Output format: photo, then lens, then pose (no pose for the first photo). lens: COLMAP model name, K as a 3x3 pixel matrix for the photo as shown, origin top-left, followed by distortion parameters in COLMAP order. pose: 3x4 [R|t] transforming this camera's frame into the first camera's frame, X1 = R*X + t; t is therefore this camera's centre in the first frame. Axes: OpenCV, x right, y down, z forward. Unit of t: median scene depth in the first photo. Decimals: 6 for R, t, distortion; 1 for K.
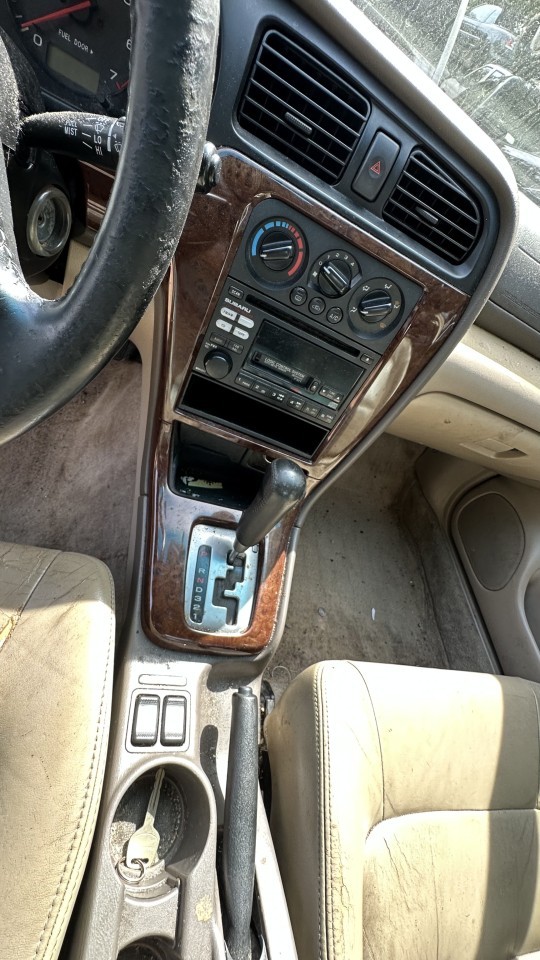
lens RADIAL K [[377.4, 0, 270.4], [0, 377.4, 480.5], [0, 0, 1]] dist [-0.002332, 0.000037]
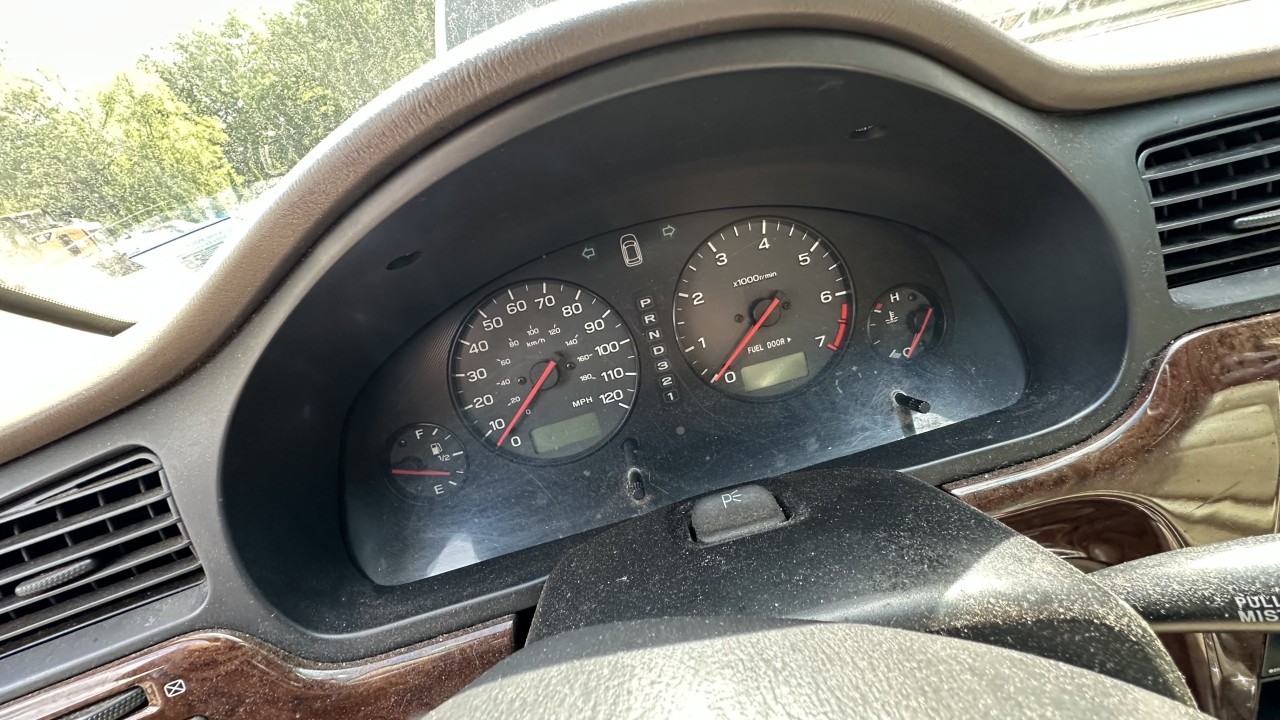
lens RADIAL K [[503.2, 0, 642.2], [0, 503.2, 361.8], [0, 0, 1]] dist [-0.002332, 0.000037]
pose [[0.777296, -0.608258, -0.160726, -0.566157], [0.491489, 0.746567, -0.448416, -0.825211], [0.392745, 0.269557, 0.879255, 0.072809]]
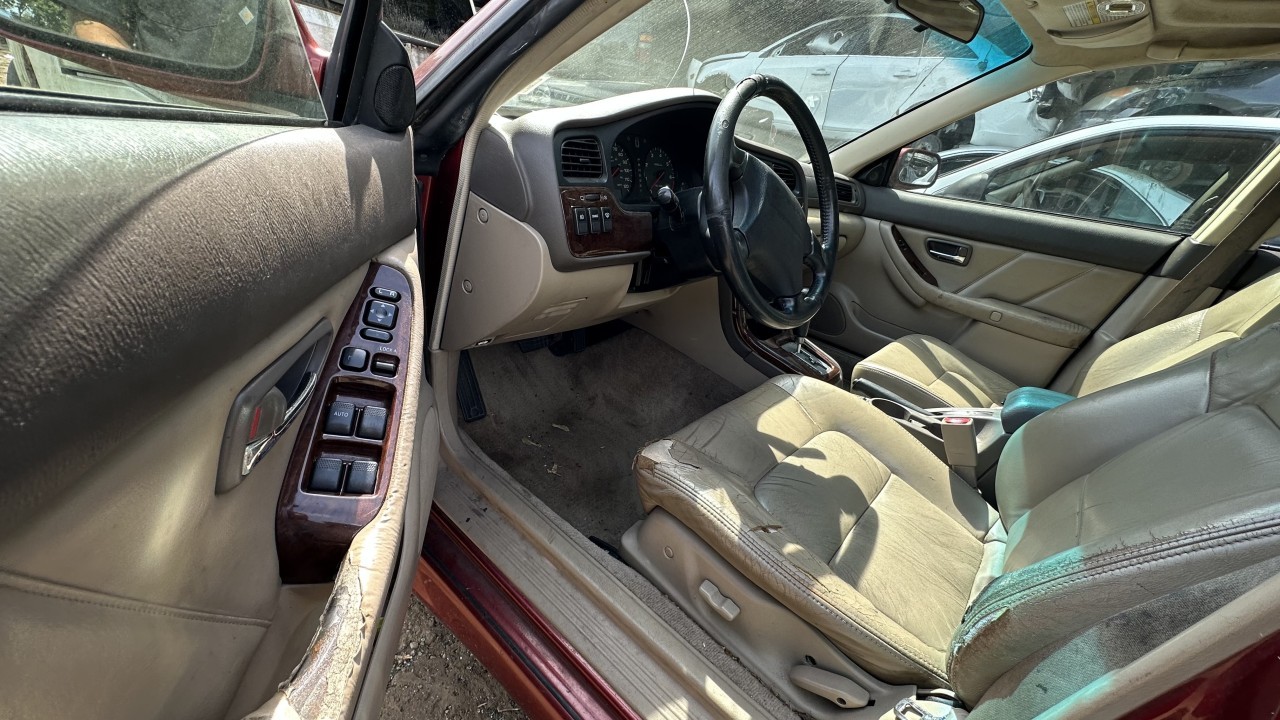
lens RADIAL K [[503.2, 0, 643.4], [0, 503.2, 356.7], [0, 0, 1]] dist [-0.002332, 0.000037]
pose [[0.667646, -0.567736, 0.481585, -2.735783], [0.661461, 0.749219, -0.033770, -0.302357], [-0.341640, 0.341096, 0.875748, -1.401046]]
